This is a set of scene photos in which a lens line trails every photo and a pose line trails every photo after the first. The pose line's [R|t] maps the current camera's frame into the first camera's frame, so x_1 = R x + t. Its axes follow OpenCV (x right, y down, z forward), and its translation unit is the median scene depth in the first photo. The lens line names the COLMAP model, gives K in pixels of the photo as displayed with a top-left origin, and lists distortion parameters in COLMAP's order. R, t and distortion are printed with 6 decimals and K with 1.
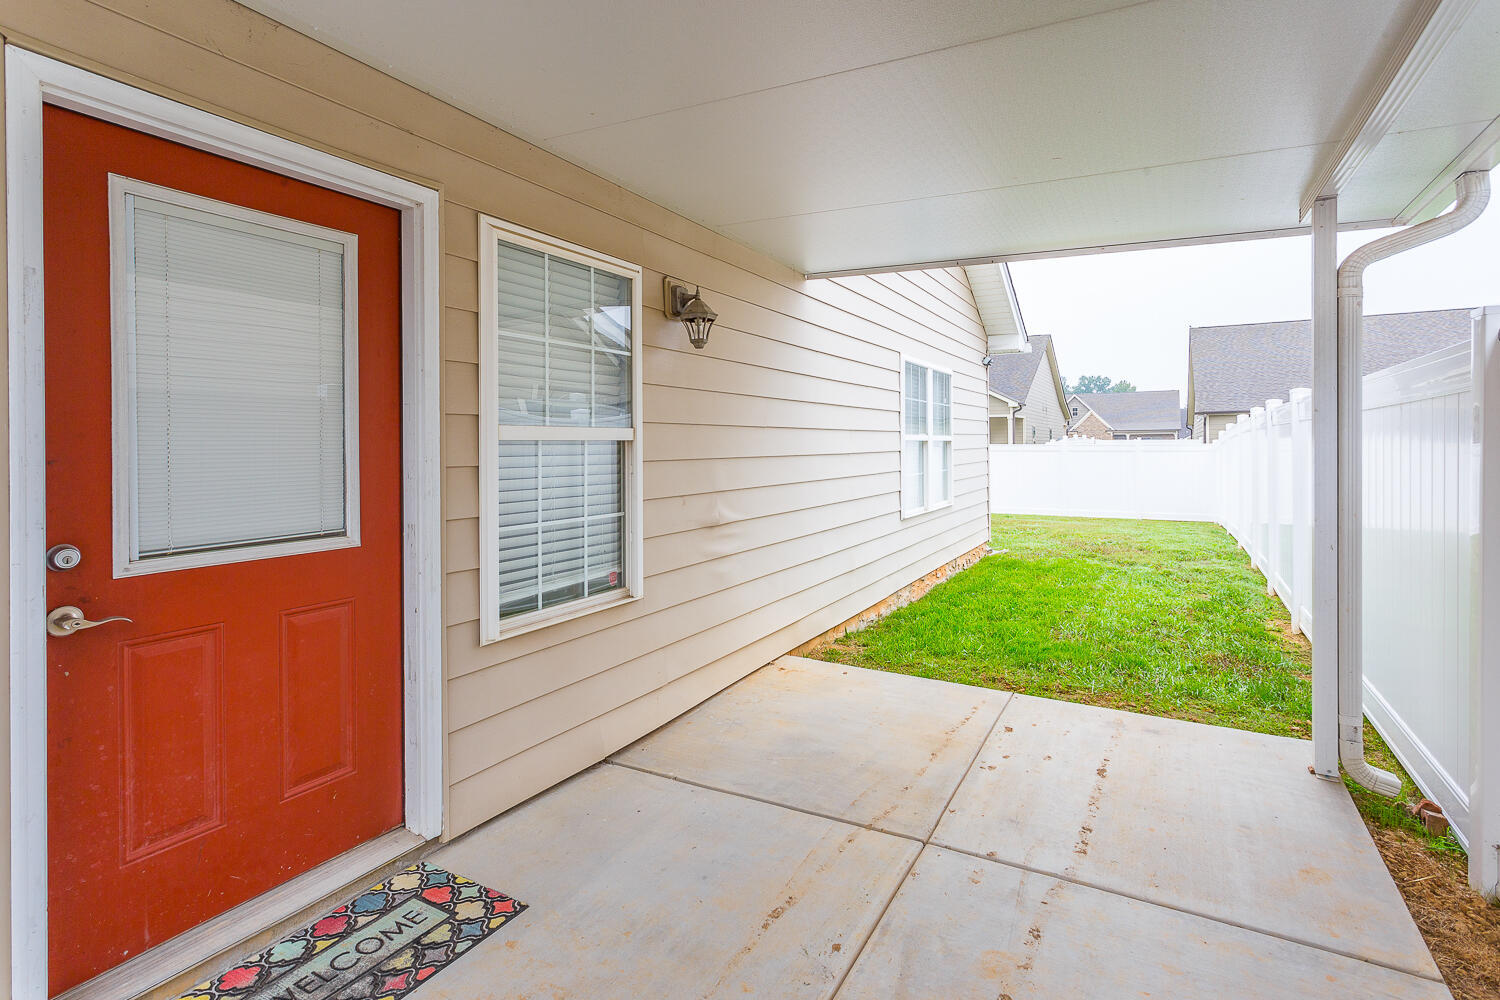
lens RADIAL K [[719.2, 0, 773.3], [0, 719.2, 437.6], [0, 0, 1]] dist [0.014011, 0.000374]
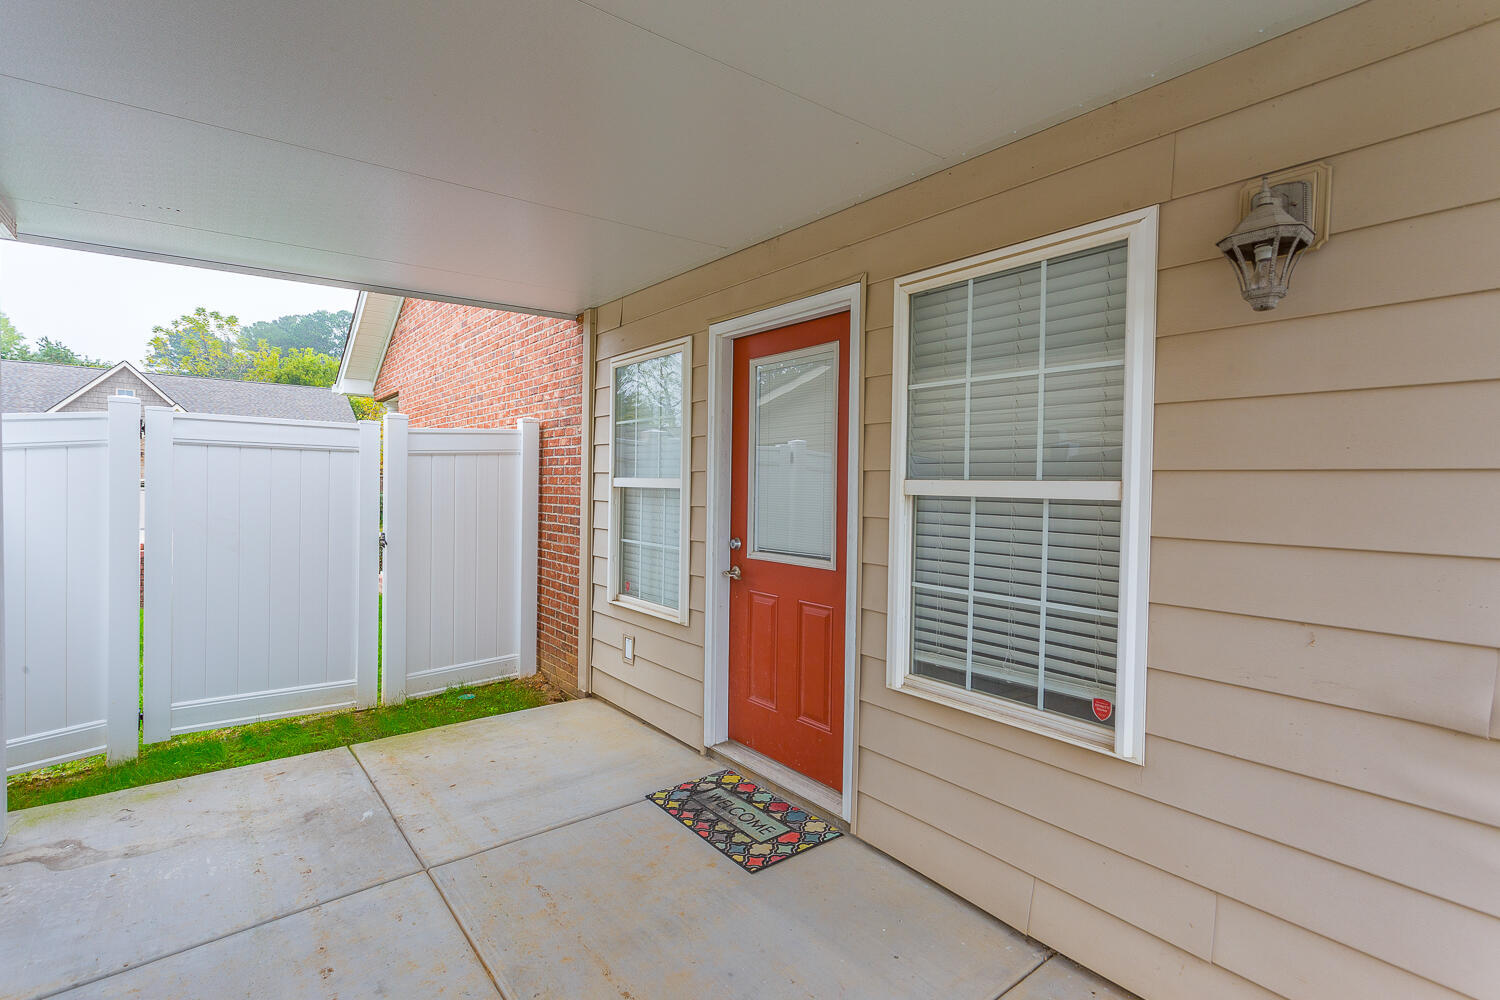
lens RADIAL K [[719.2, 0, 752.1], [0, 719.2, 503.8], [0, 0, 1]] dist [0.014011, 0.000374]
pose [[-0.390326, 0.013242, -0.920582, 0.657752], [-0.017018, 0.999622, 0.021595, -0.001275], [0.920520, 0.024096, -0.389953, 1.242156]]
